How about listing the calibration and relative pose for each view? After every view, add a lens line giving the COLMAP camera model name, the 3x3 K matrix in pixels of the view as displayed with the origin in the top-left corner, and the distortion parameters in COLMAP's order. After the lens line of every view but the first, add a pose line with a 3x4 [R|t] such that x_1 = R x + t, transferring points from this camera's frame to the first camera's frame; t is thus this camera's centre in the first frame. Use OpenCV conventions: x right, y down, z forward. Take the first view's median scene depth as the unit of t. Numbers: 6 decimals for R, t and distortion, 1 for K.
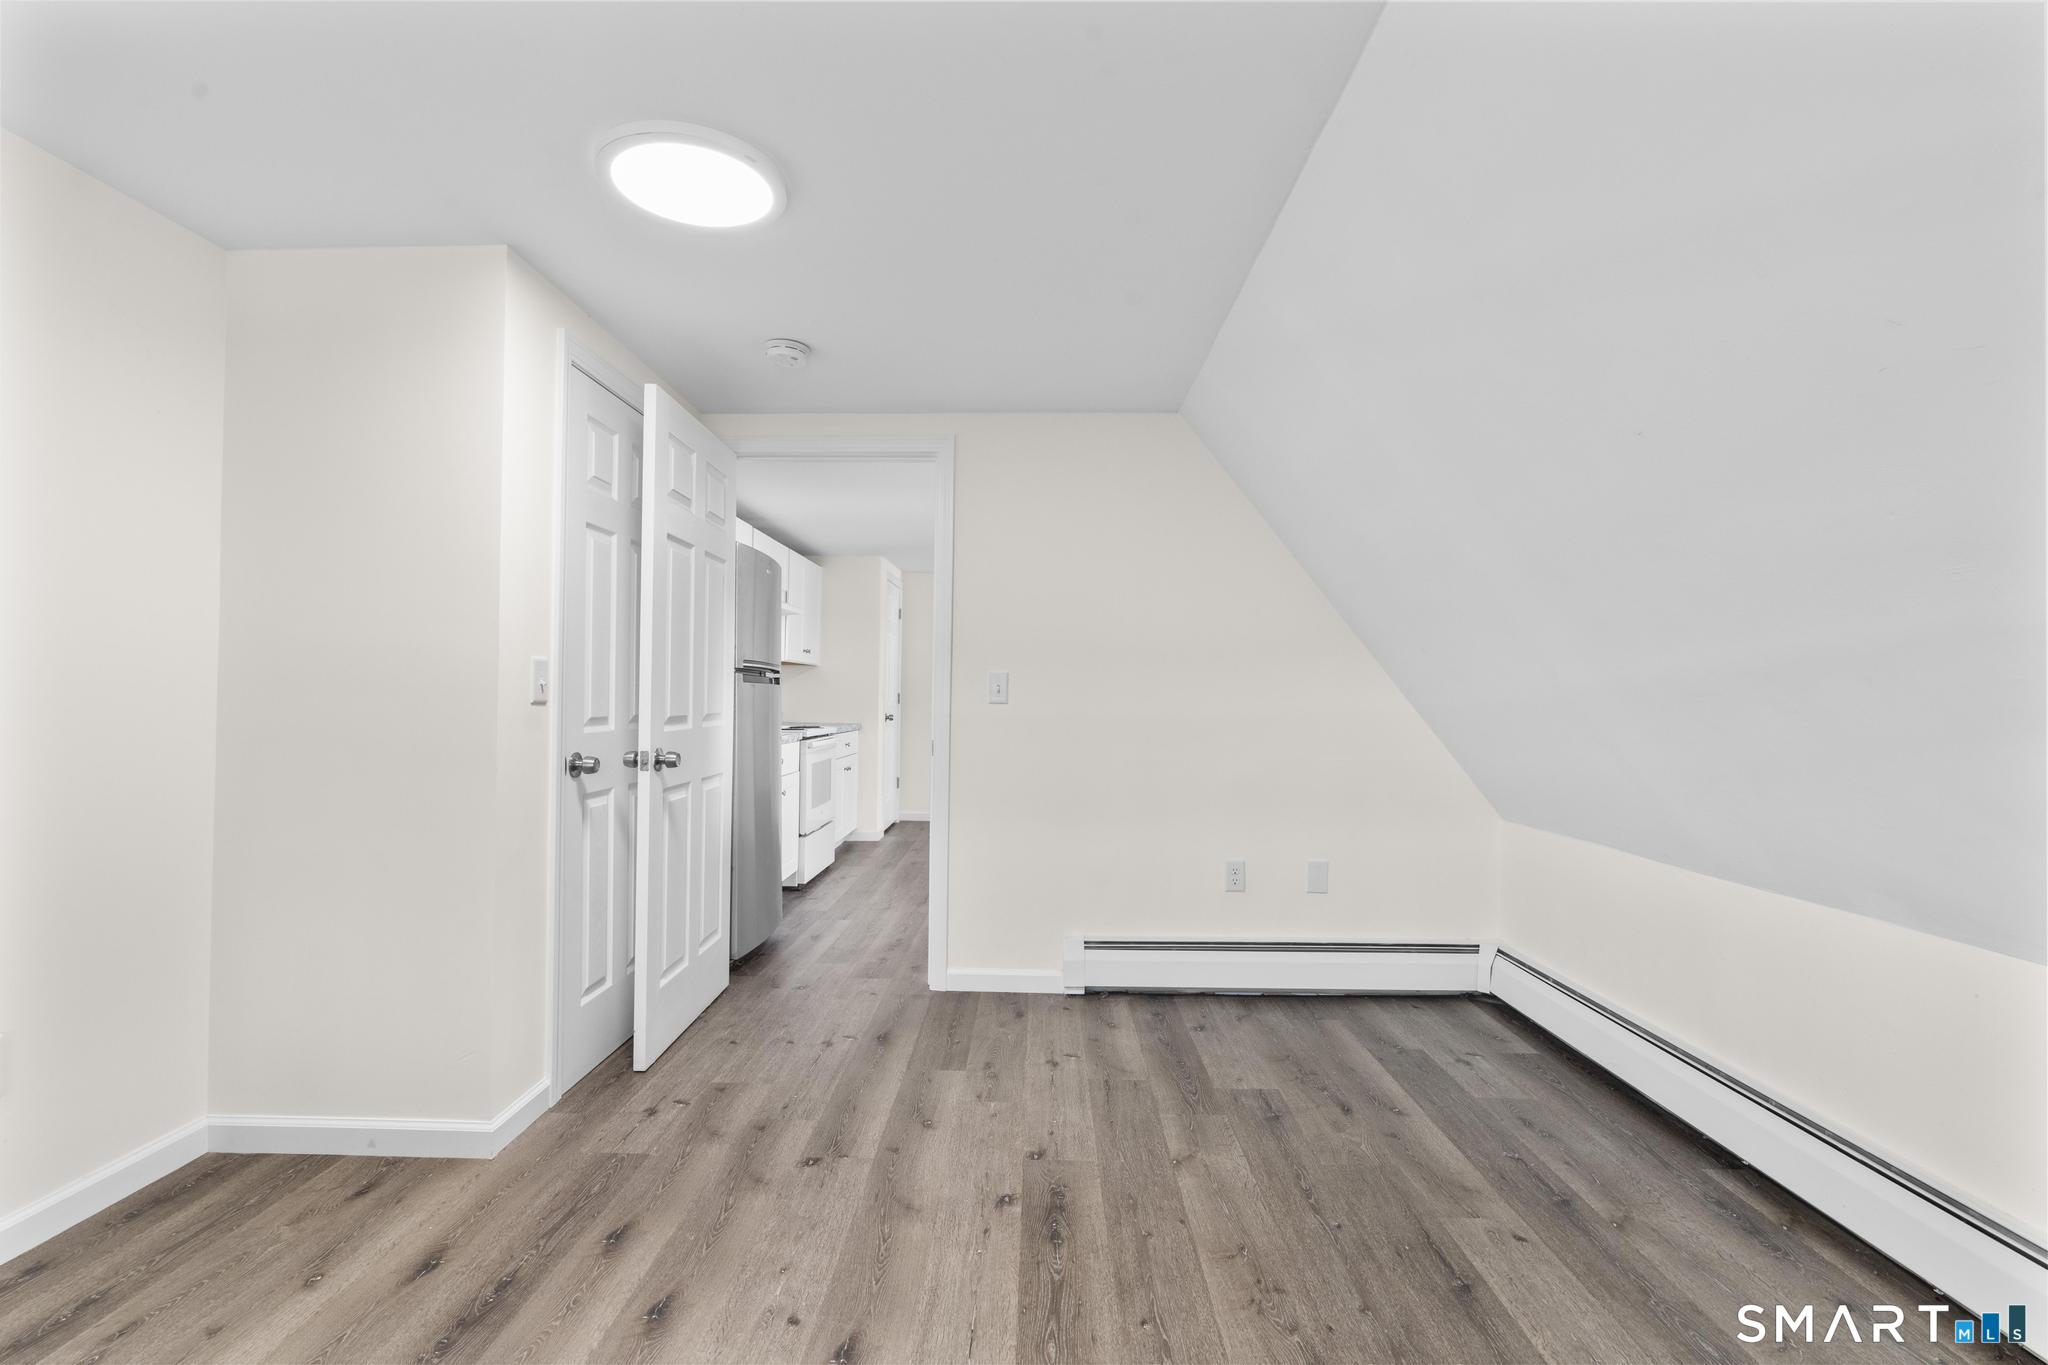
lens RADIAL K [[922.1, 0, 1017.1], [0, 922.1, 675.4], [0, 0, 1]] dist [-0.002315, 0.001181]
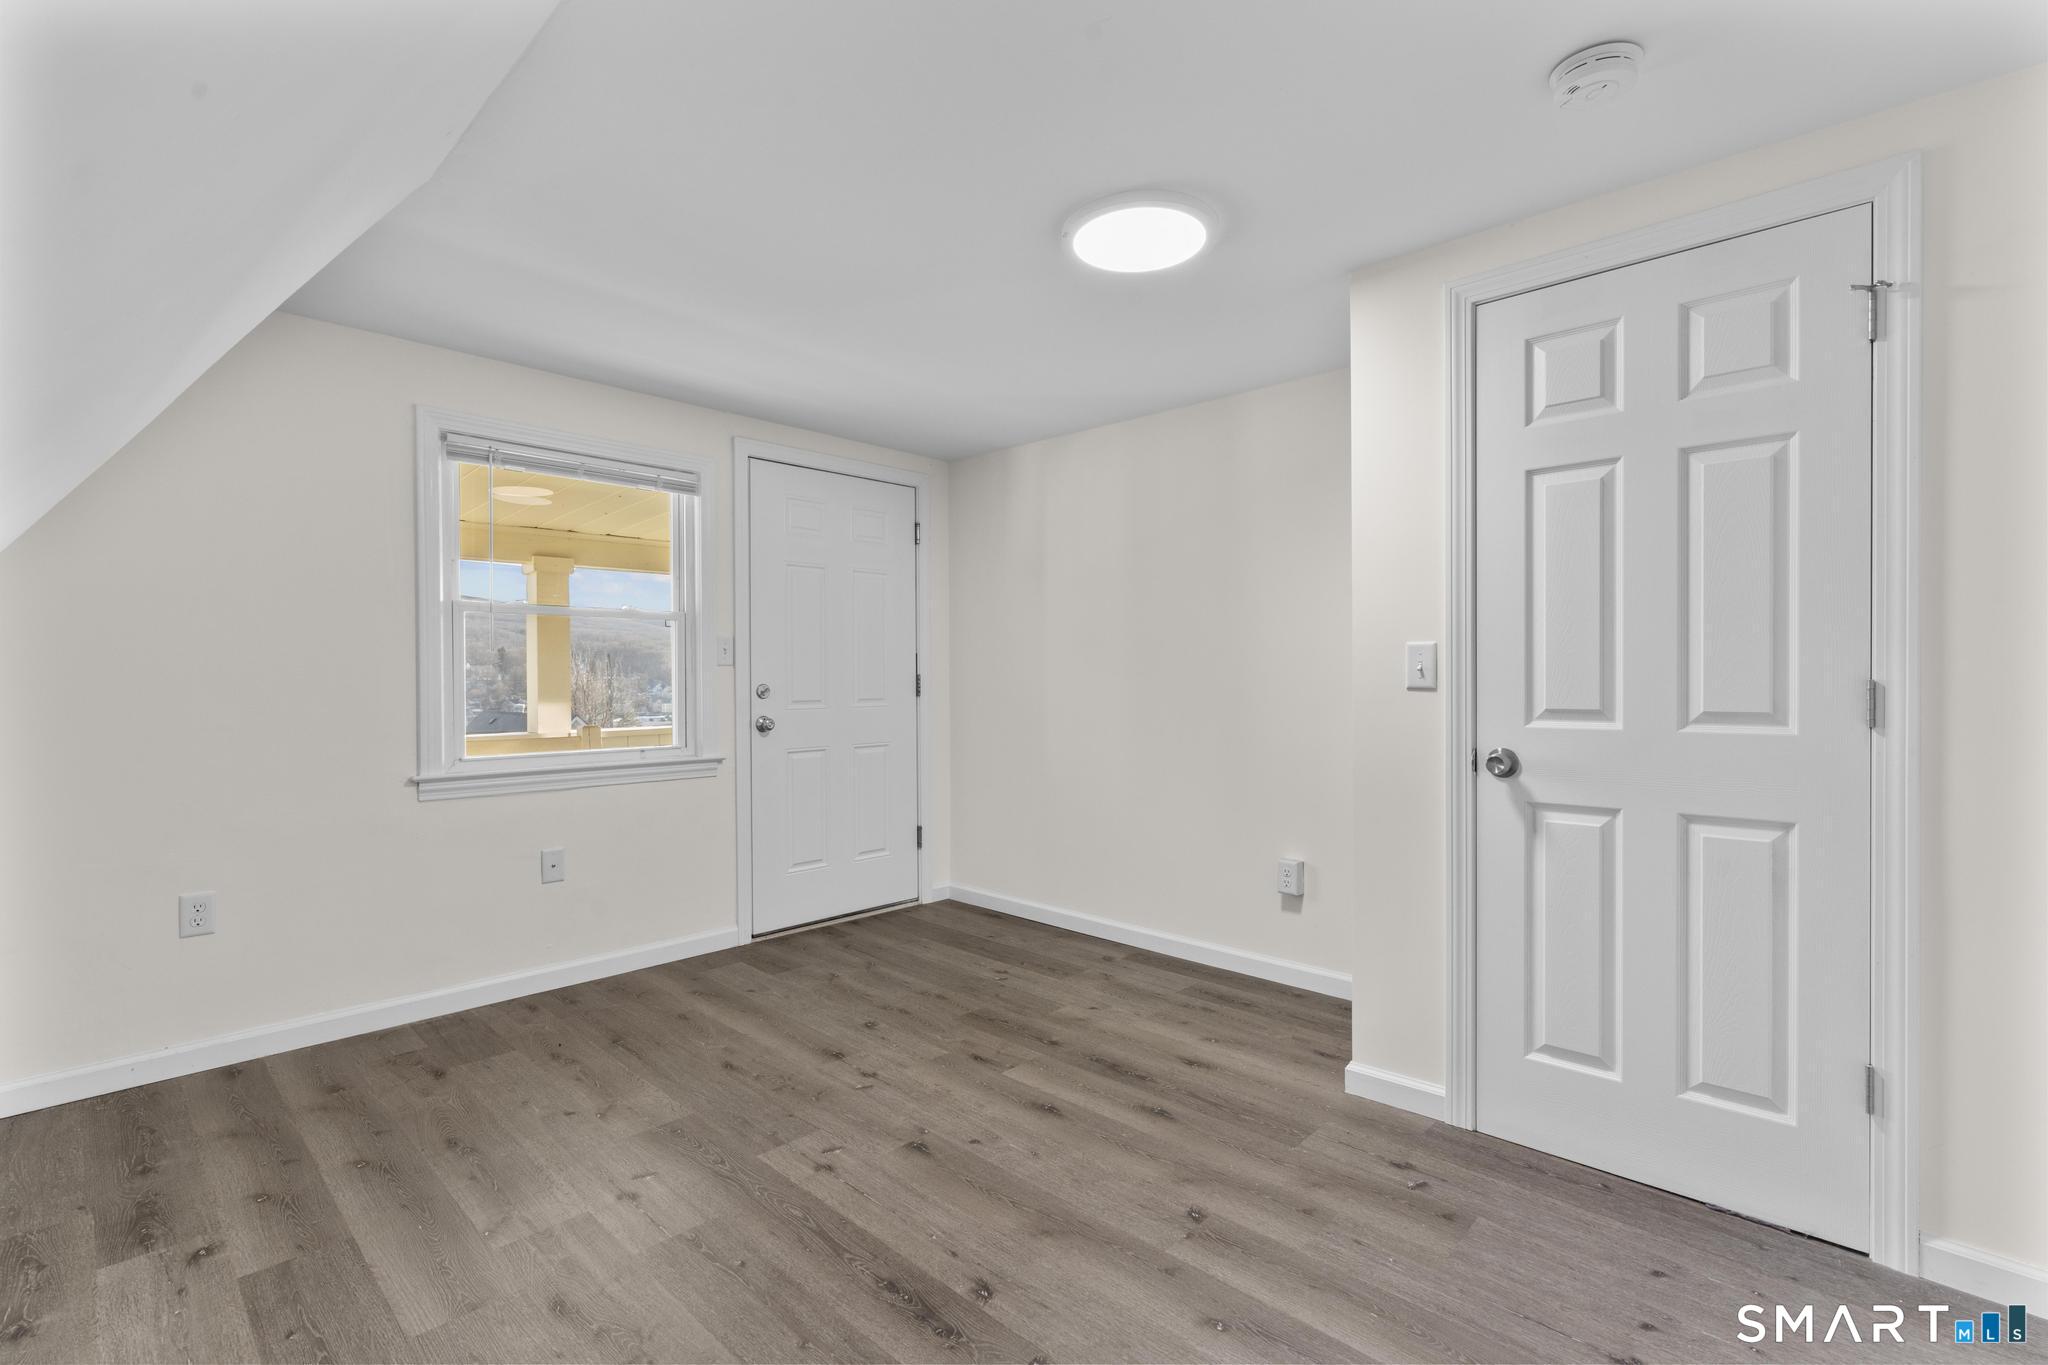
lens RADIAL K [[922.1, 0, 1018.0], [0, 922.1, 697.7], [0, 0, 1]] dist [-0.002315, 0.001181]
pose [[-0.678151, 0.003677, -0.734913, 0.605547], [0.011389, 0.999920, -0.005506, 0.051126], [0.734834, -0.012104, -0.678139, 1.695784]]
